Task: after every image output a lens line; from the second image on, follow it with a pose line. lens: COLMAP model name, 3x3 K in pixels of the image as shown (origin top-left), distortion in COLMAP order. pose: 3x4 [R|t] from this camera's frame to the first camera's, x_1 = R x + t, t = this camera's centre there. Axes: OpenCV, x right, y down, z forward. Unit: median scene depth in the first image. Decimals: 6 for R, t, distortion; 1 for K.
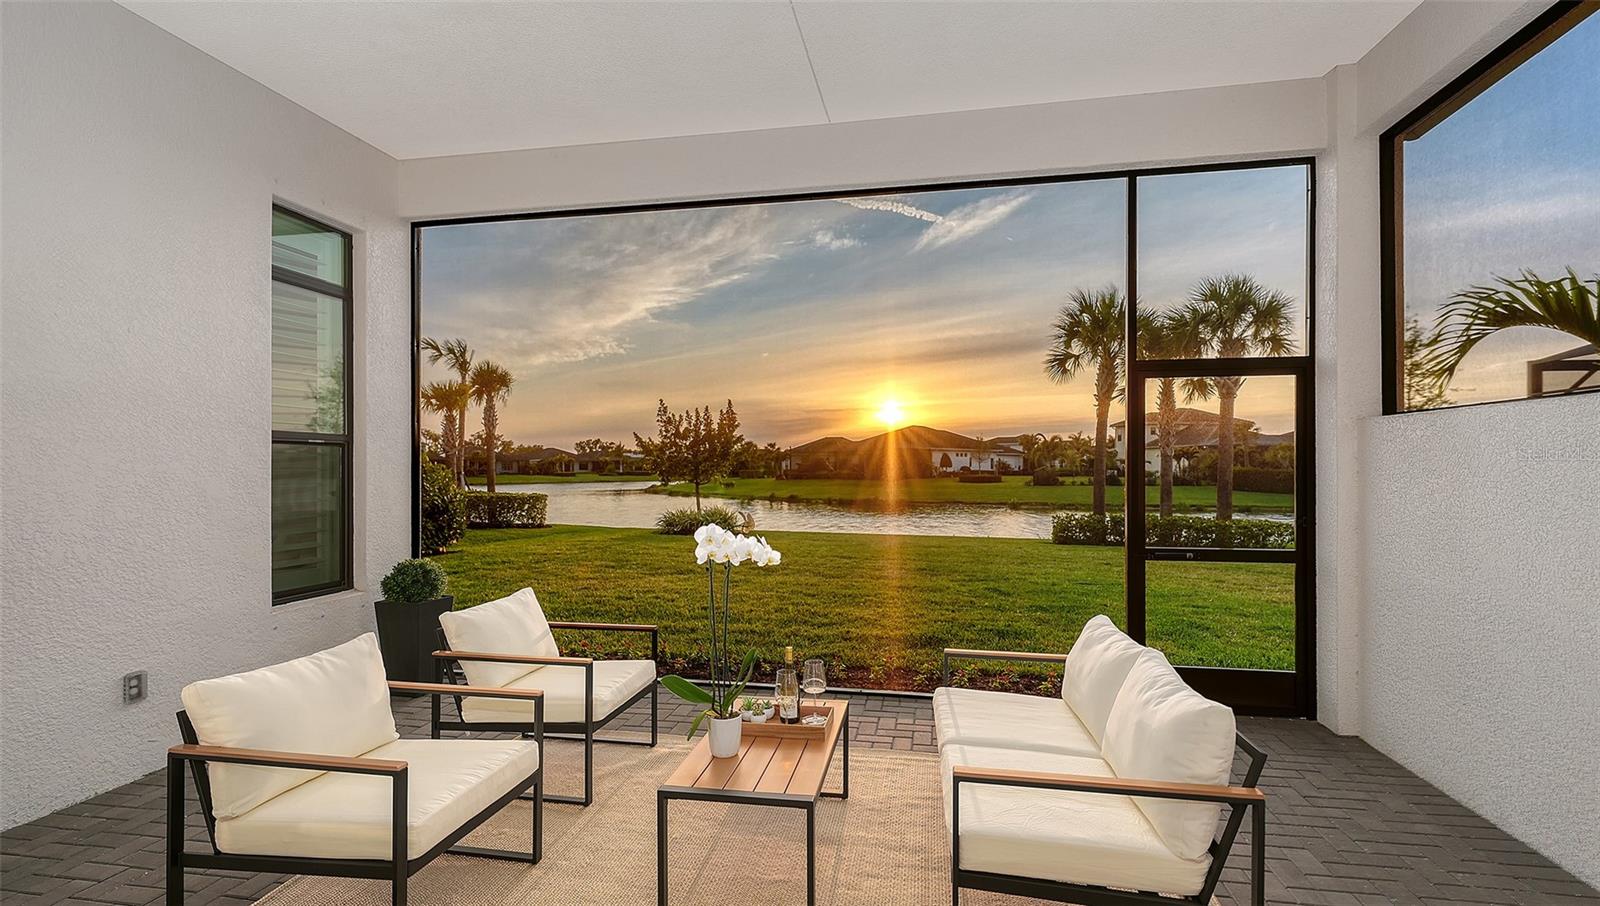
lens RADIAL K [[723.7, 0, 803.4], [0, 723.7, 461.0], [0, 0, 1]] dist [0.003000, 0.000142]
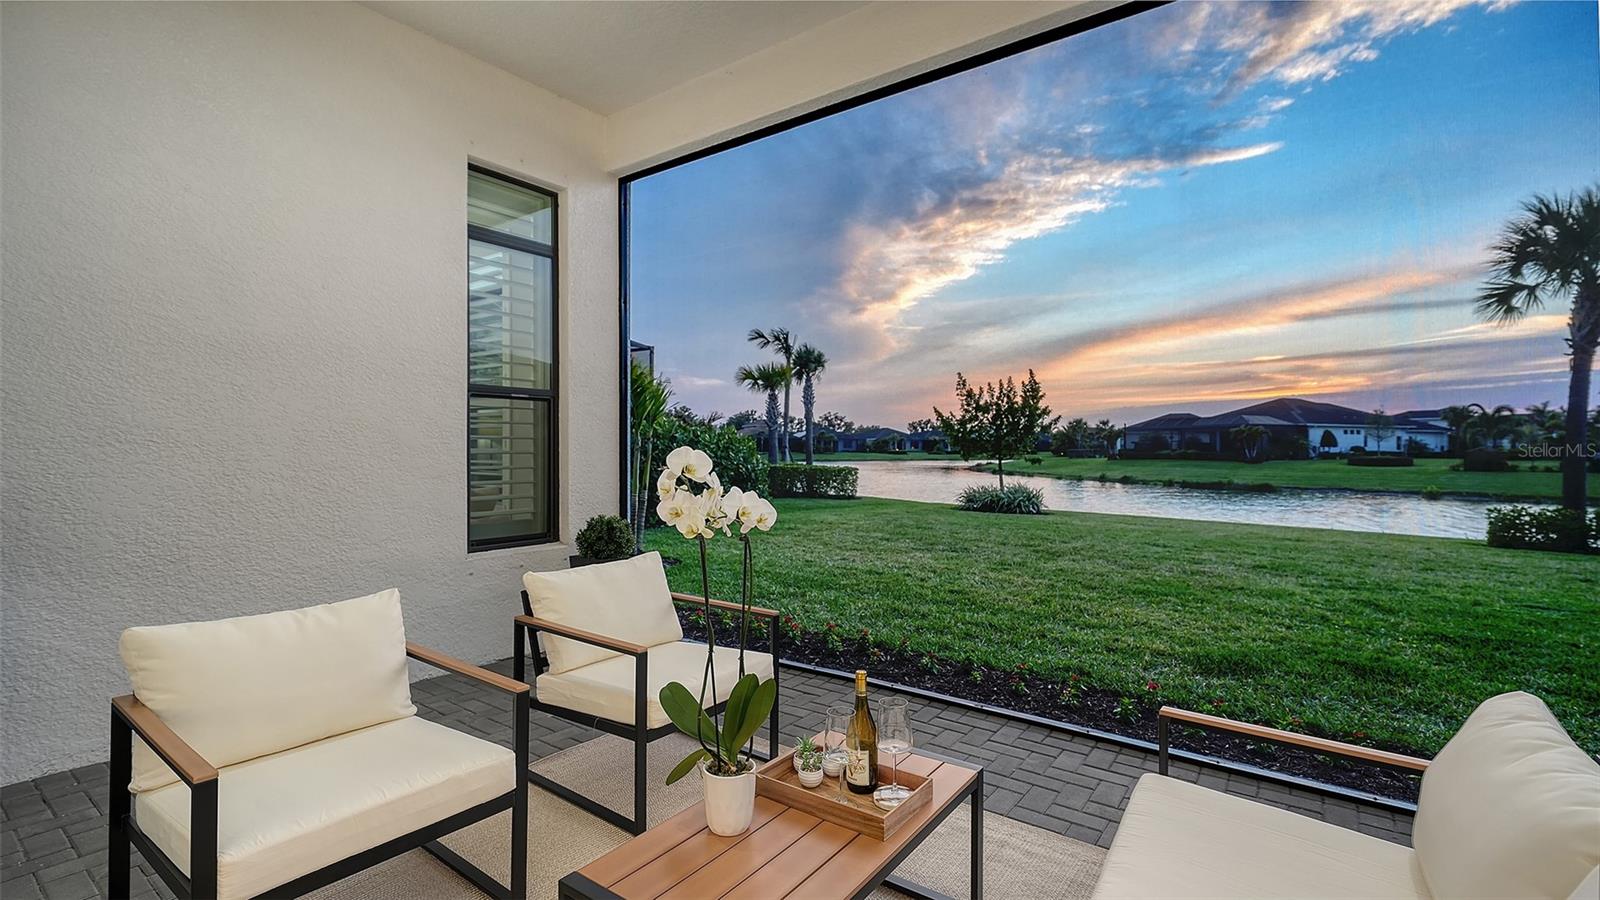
lens RADIAL K [[701.4, 0, 817.3], [0, 701.4, 443.0], [0, 0, 1]] dist [-0.000037, -0.001077]
pose [[0.904177, 0.002569, -0.427149, 0.028182], [-0.001463, 0.999995, 0.002917, 0.007507], [0.427155, -0.002013, 0.904176, 0.057866]]
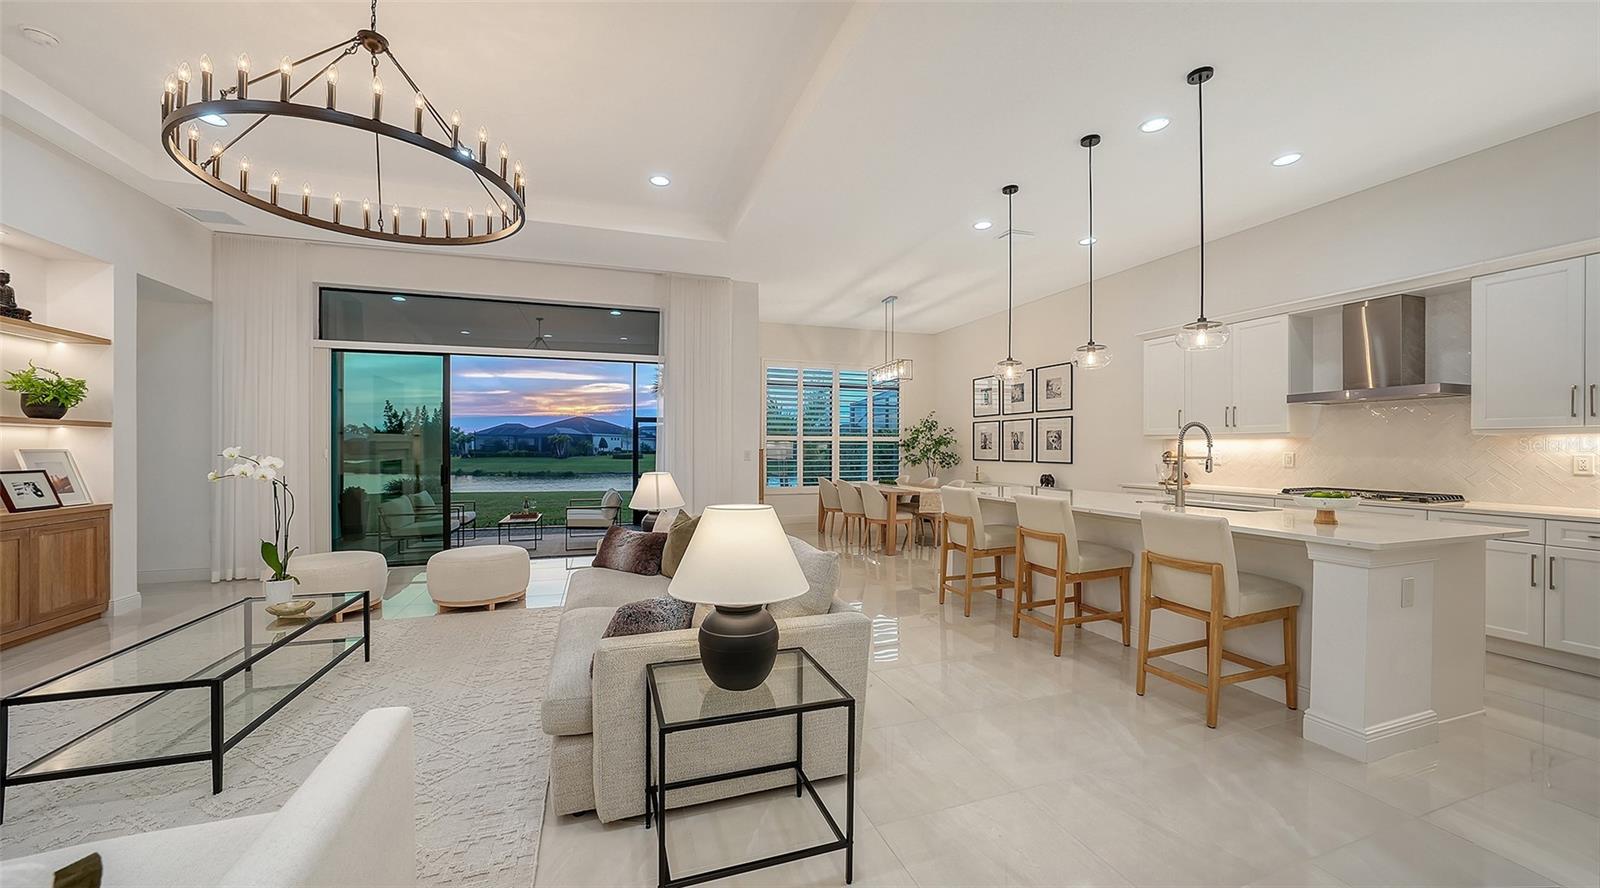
lens RADIAL K [[560.4, 0, 790.1], [0, 560.4, 445.0], [0, 0, 1]] dist [-0.011185, 0.000350]
pose [[0.873371, 0.004884, 0.487031, -0.033976], [-0.006562, 0.999977, 0.001740, -0.004303], [-0.487012, -0.004715, 0.873383, -0.307017]]
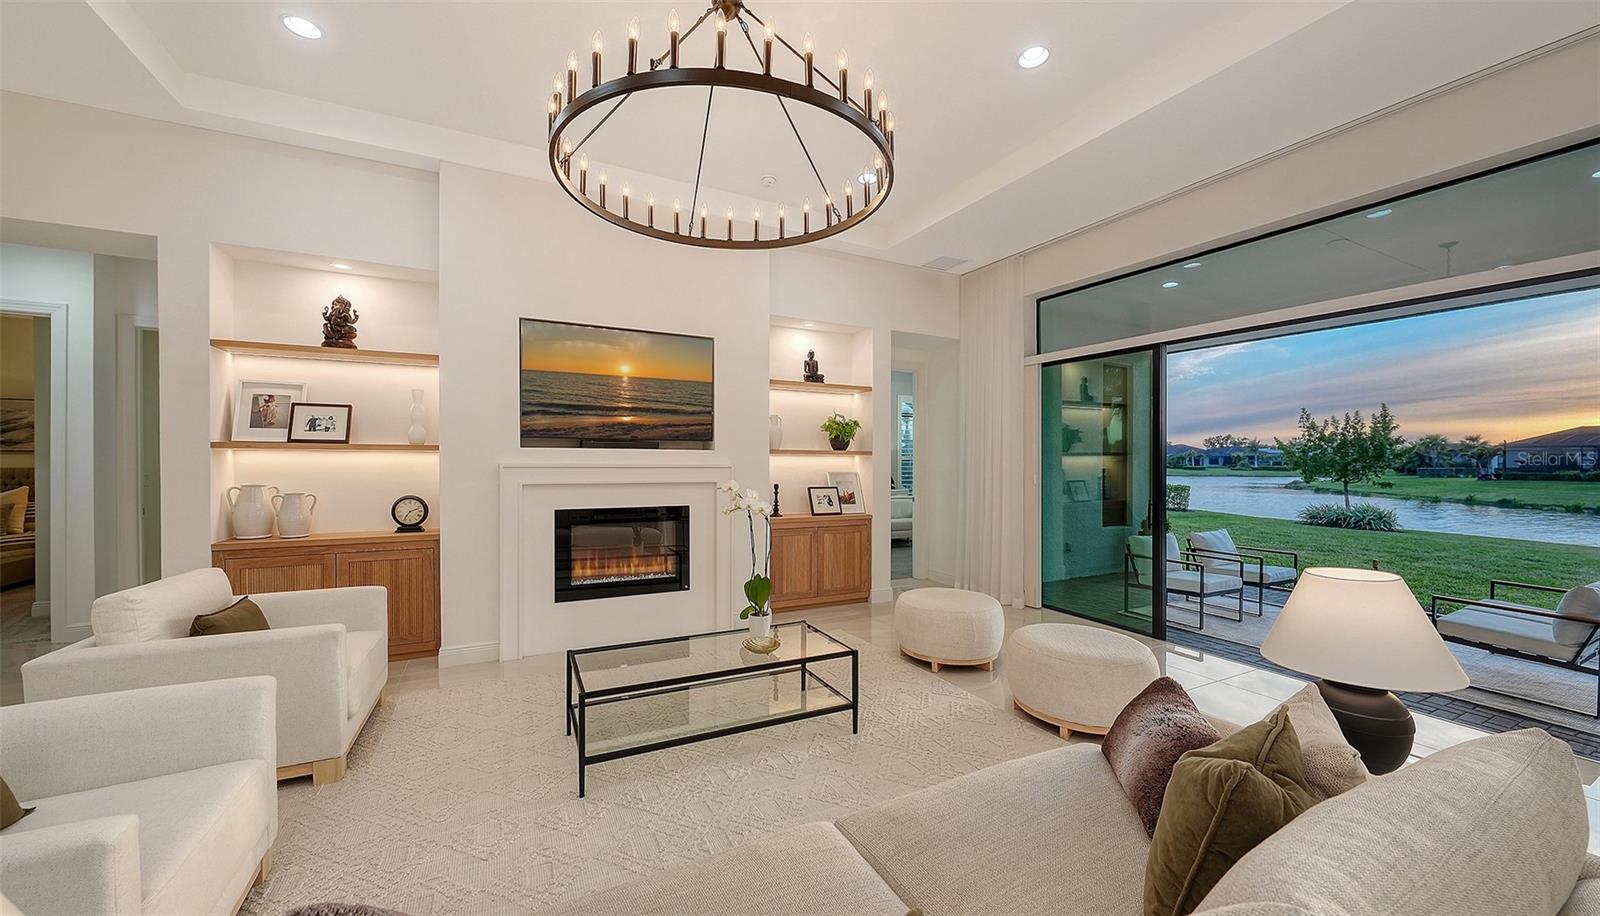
lens RADIAL K [[595.5, 0, 792.4], [0, 595.5, 459.9], [0, 0, 1]] dist [-0.003196, 0.000027]
pose [[0.615789, 0.008896, -0.787861, 0.043868], [-0.001899, 0.999950, 0.009807, -0.009270], [0.787909, -0.004543, 0.615775, -0.212296]]
